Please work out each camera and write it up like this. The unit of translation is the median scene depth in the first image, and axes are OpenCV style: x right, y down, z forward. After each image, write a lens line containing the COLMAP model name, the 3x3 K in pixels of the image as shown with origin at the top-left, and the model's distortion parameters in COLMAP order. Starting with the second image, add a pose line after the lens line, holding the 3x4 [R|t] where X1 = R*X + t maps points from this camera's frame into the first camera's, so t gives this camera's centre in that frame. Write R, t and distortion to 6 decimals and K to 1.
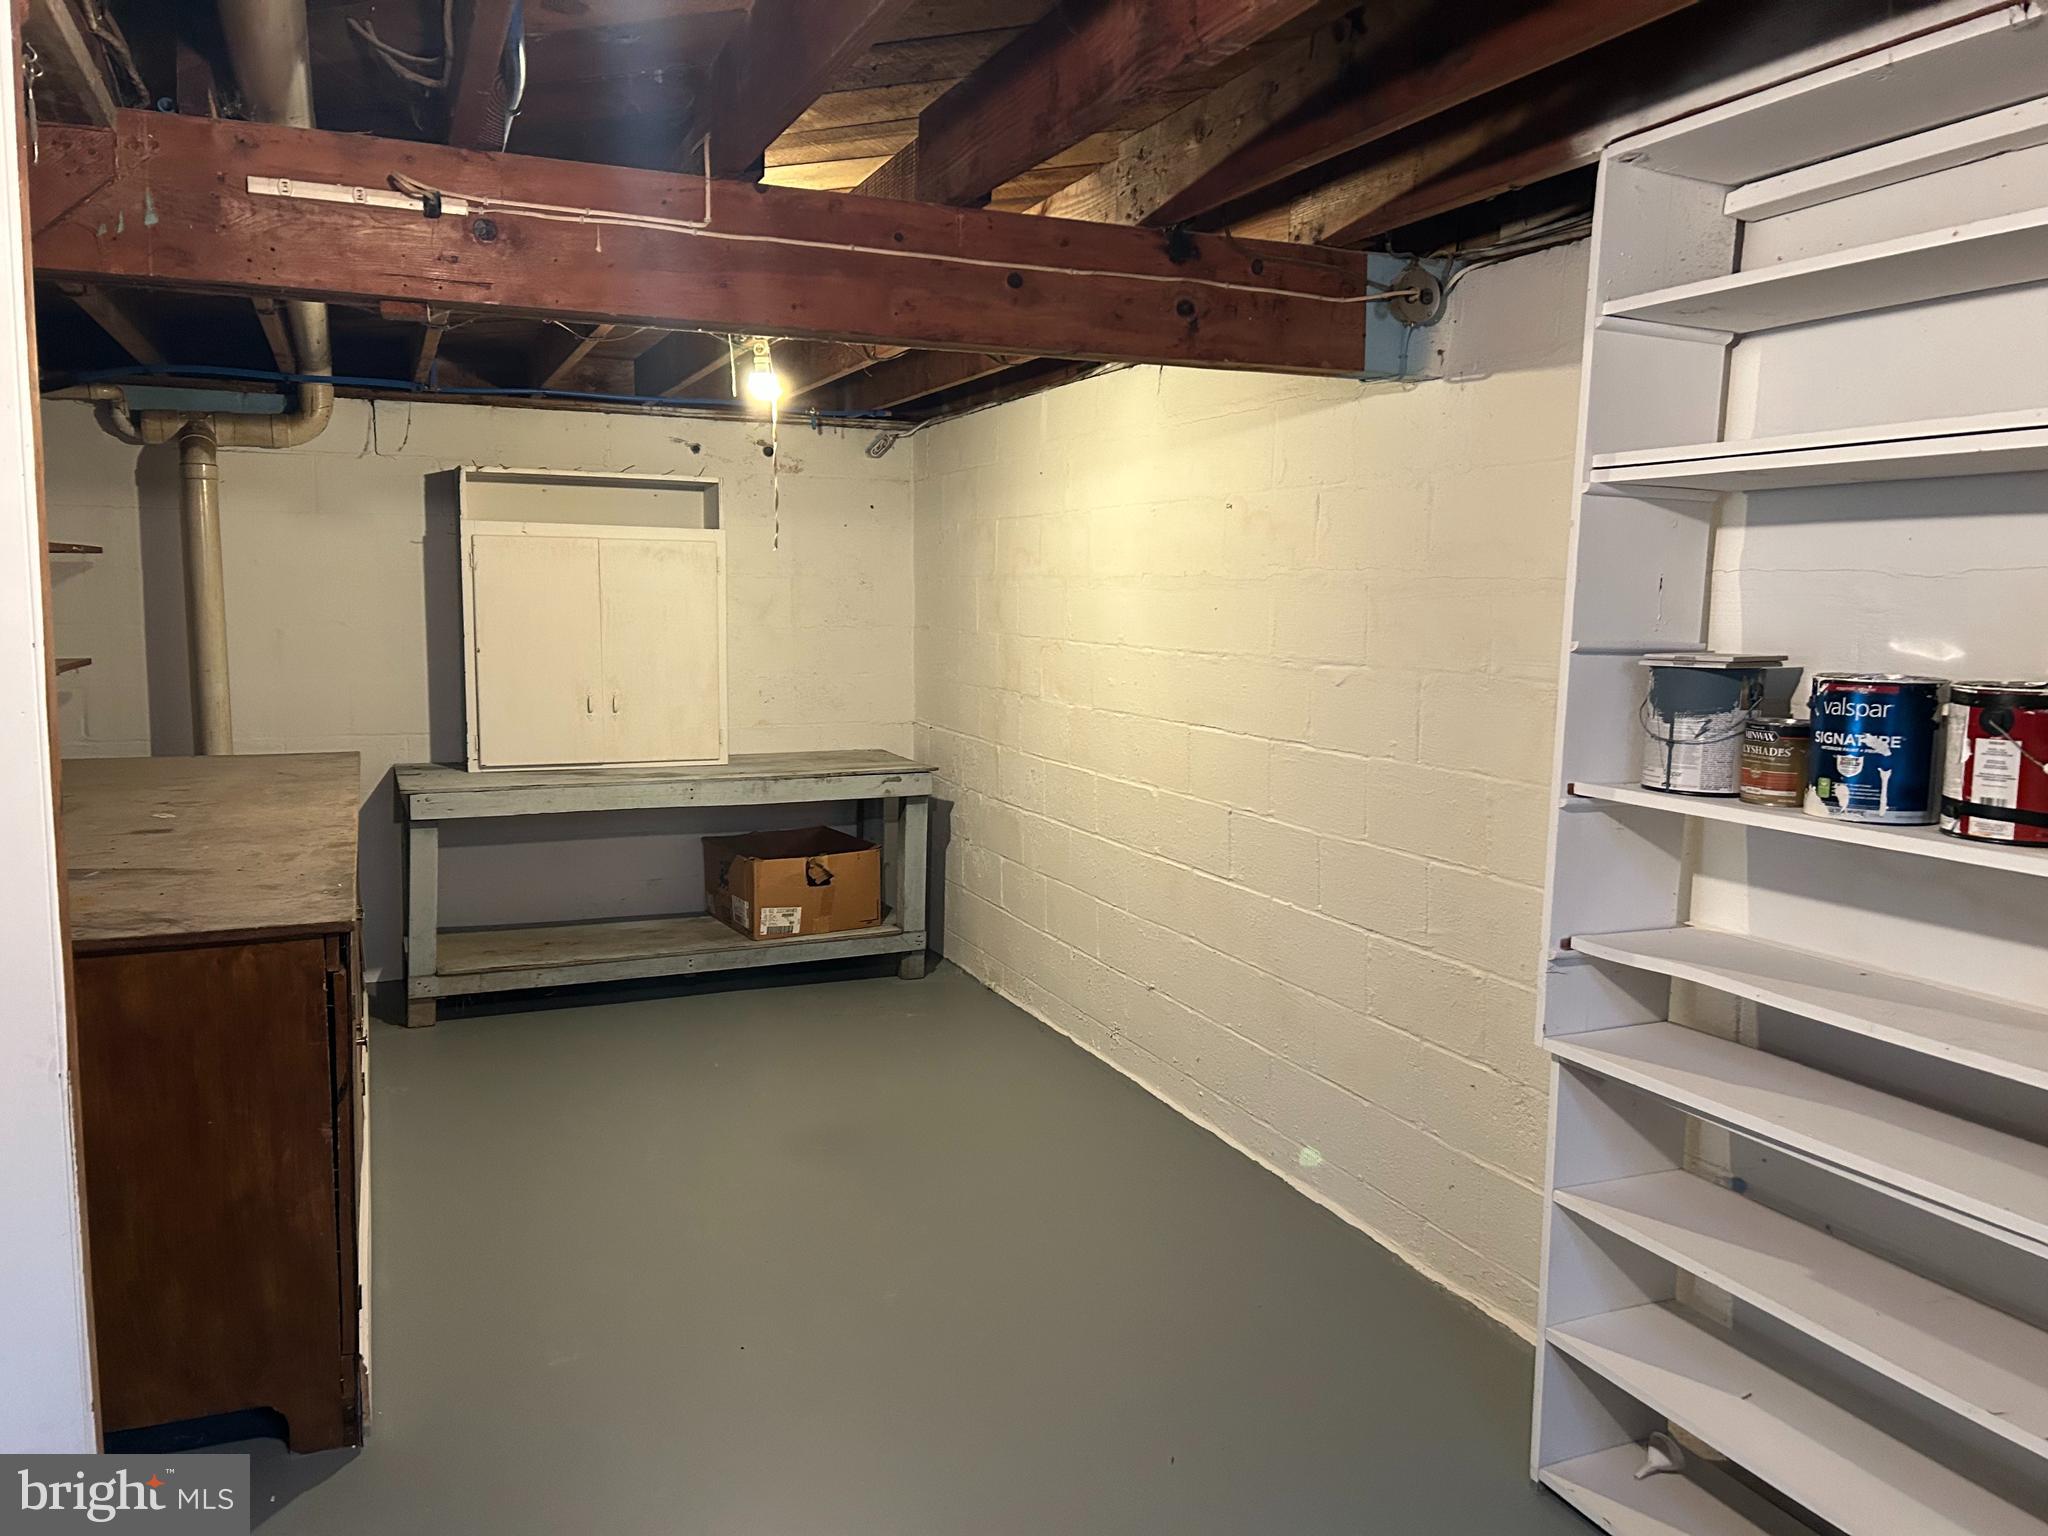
lens RADIAL K [[1544.4, 0, 1023.0], [0, 1544.4, 760.4], [0, 0, 1]] dist [0.066453, -0.053008]
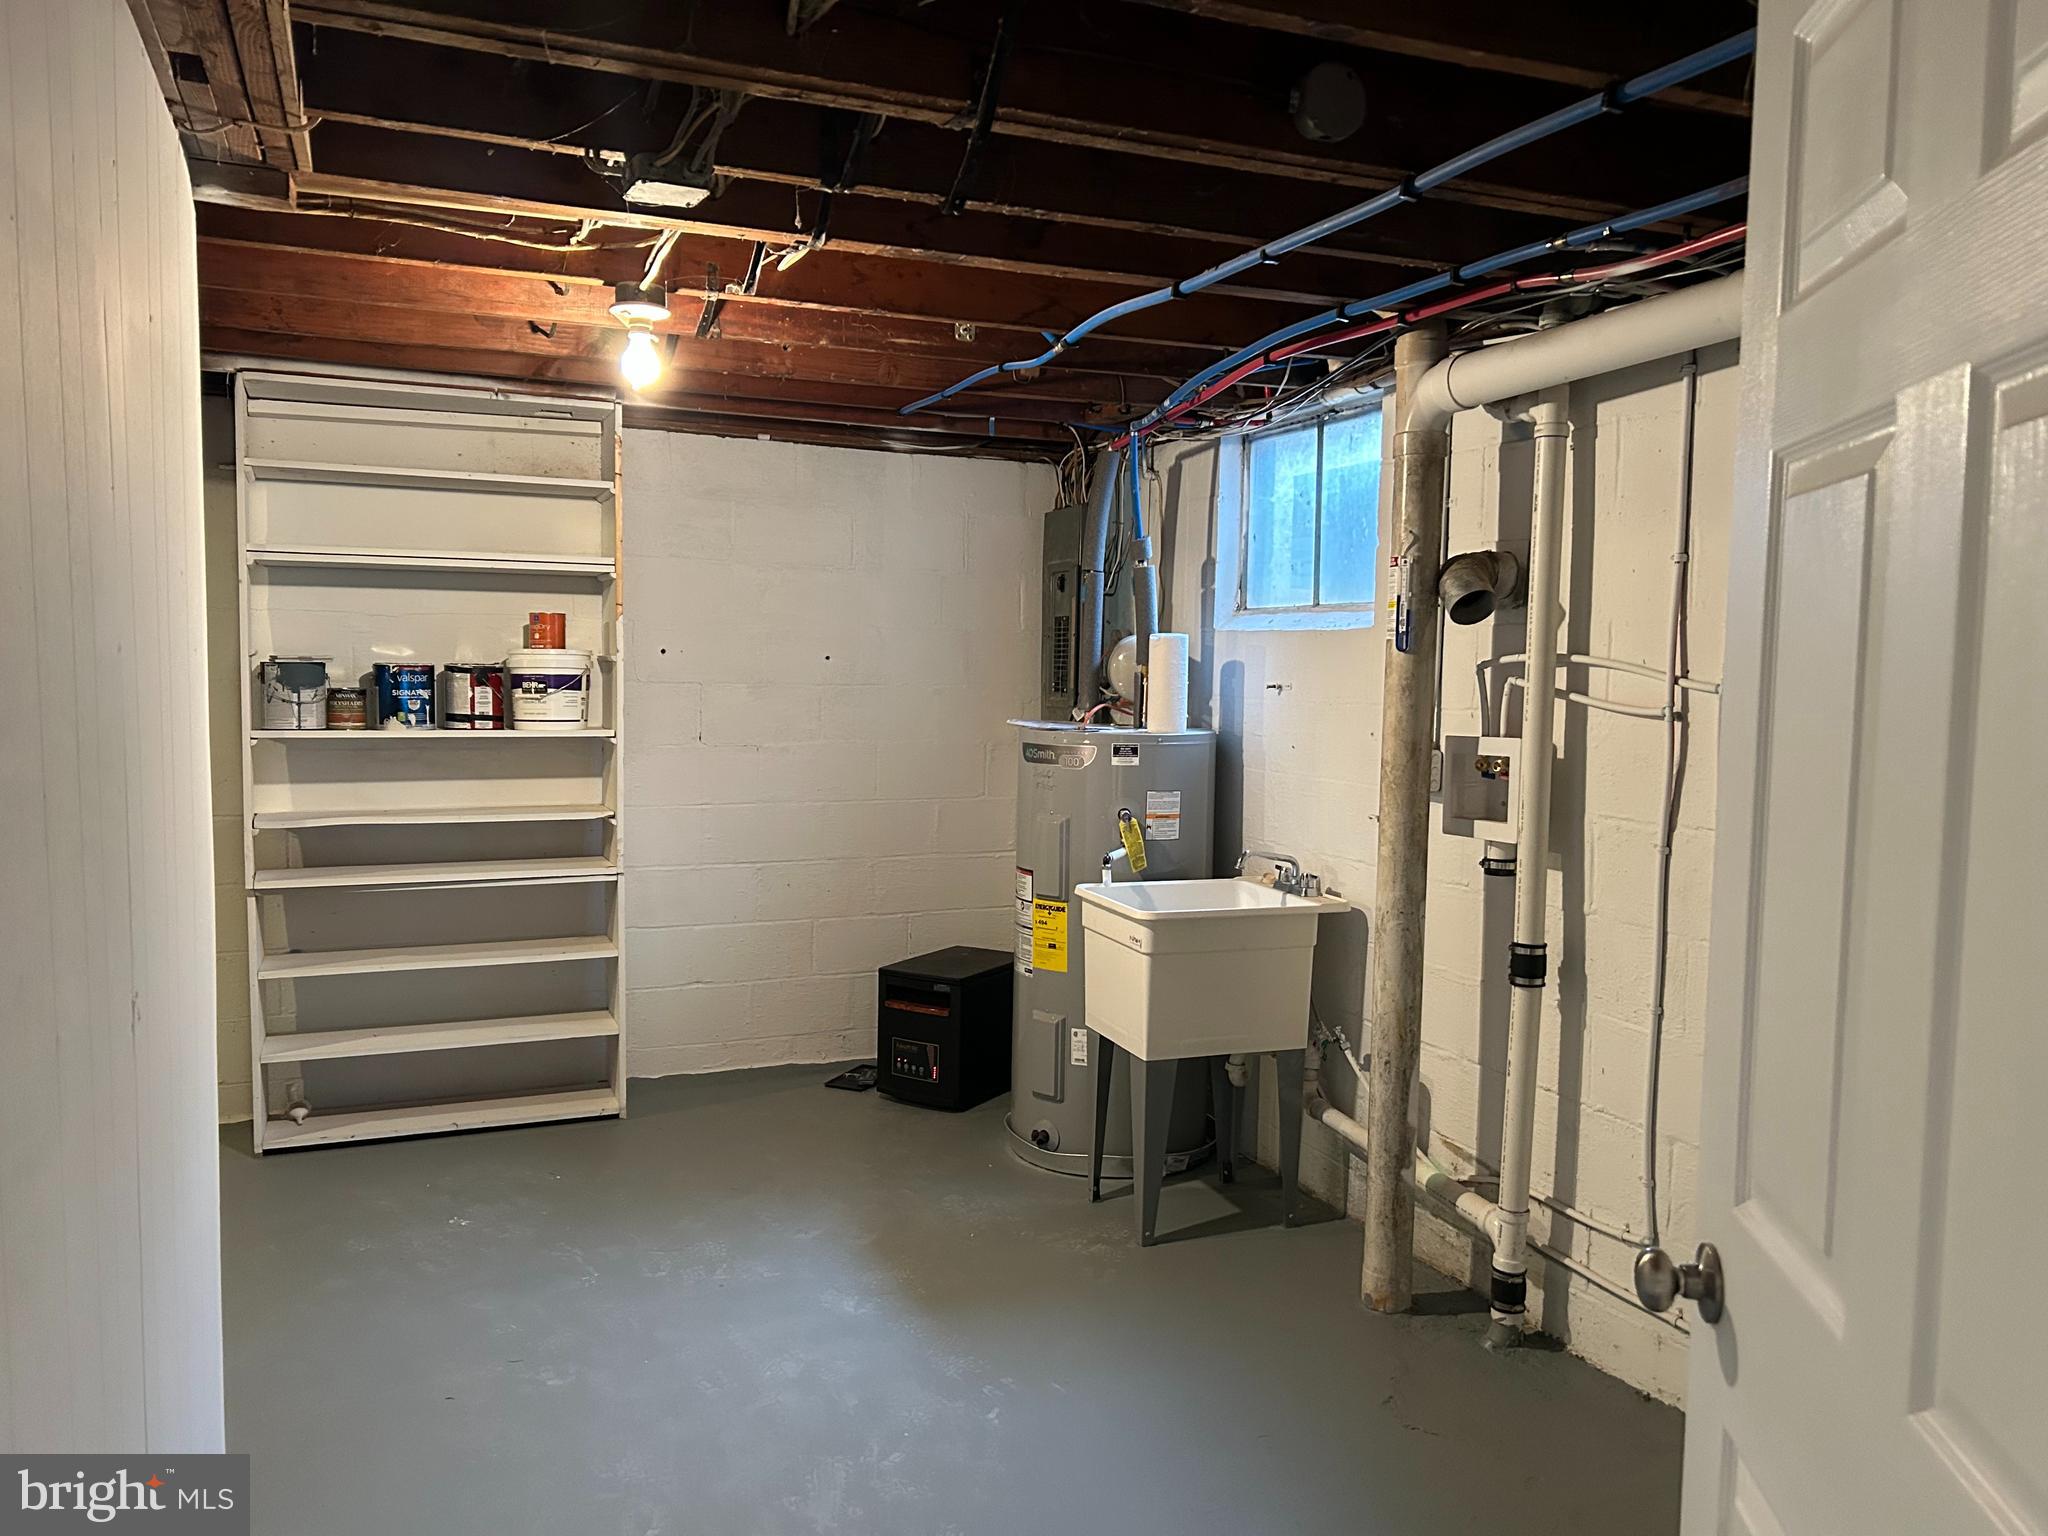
lens RADIAL K [[1544.4, 0, 1023.0], [0, 1544.4, 760.4], [0, 0, 1]] dist [0.066453, -0.053008]
pose [[0.008549, -0.079927, 0.996764, -1.568840], [0.098582, 0.992012, 0.078700, -0.006721], [-0.995092, 0.097590, 0.016360, 0.152008]]
